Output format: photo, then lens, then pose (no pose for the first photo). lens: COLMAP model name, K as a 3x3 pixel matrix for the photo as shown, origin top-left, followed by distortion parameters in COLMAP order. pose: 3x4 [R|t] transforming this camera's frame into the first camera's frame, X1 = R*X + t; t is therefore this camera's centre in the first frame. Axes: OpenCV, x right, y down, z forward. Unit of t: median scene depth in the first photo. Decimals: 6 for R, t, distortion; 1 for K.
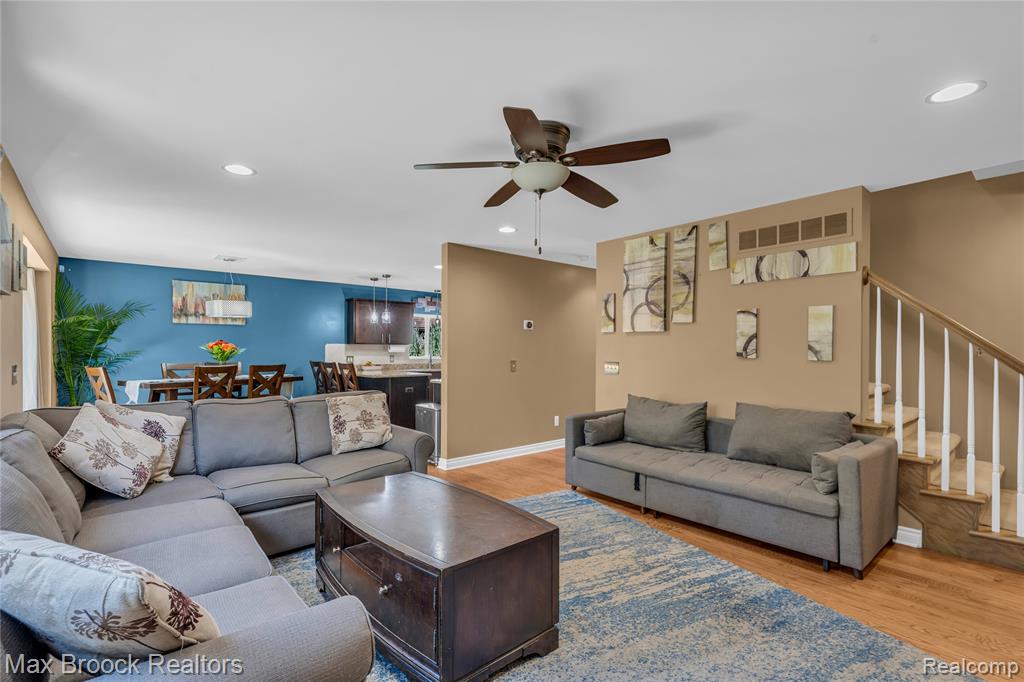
lens RADIAL K [[471.6, 0, 511.6], [0, 471.6, 350.5], [0, 0, 1]] dist [-0.000447, -0.000216]
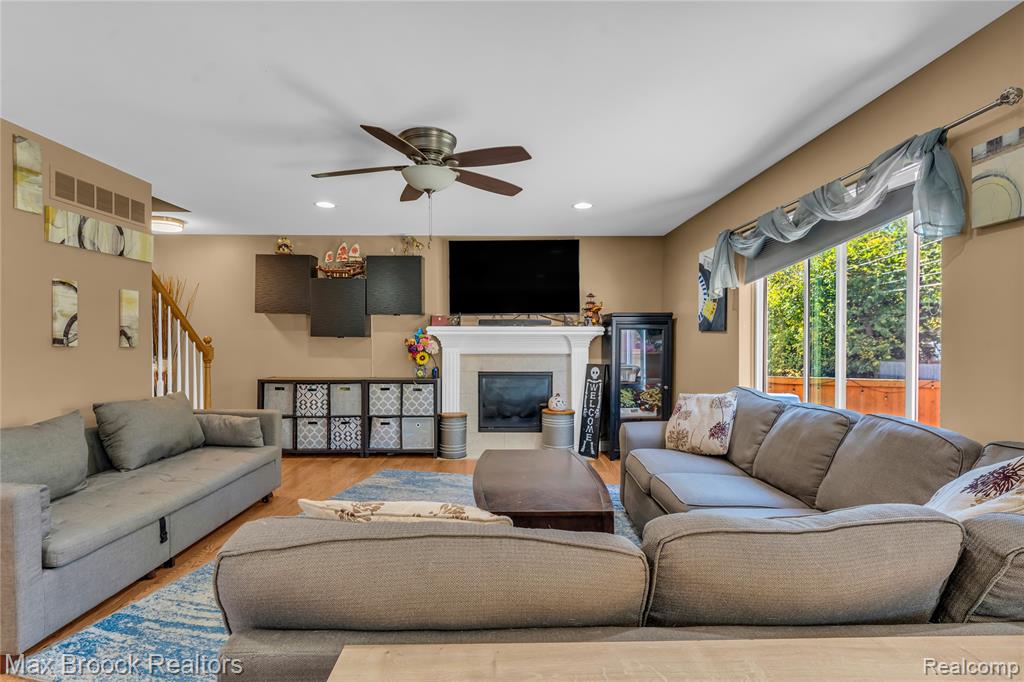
lens RADIAL K [[471.6, 0, 511.6], [0, 471.6, 350.5], [0, 0, 1]] dist [-0.000447, -0.000216]
pose [[-0.753362, -0.019167, 0.657327, -0.902682], [-0.004084, 0.999692, 0.024470, 0.003115], [-0.657593, 0.015750, -0.753208, 1.919943]]
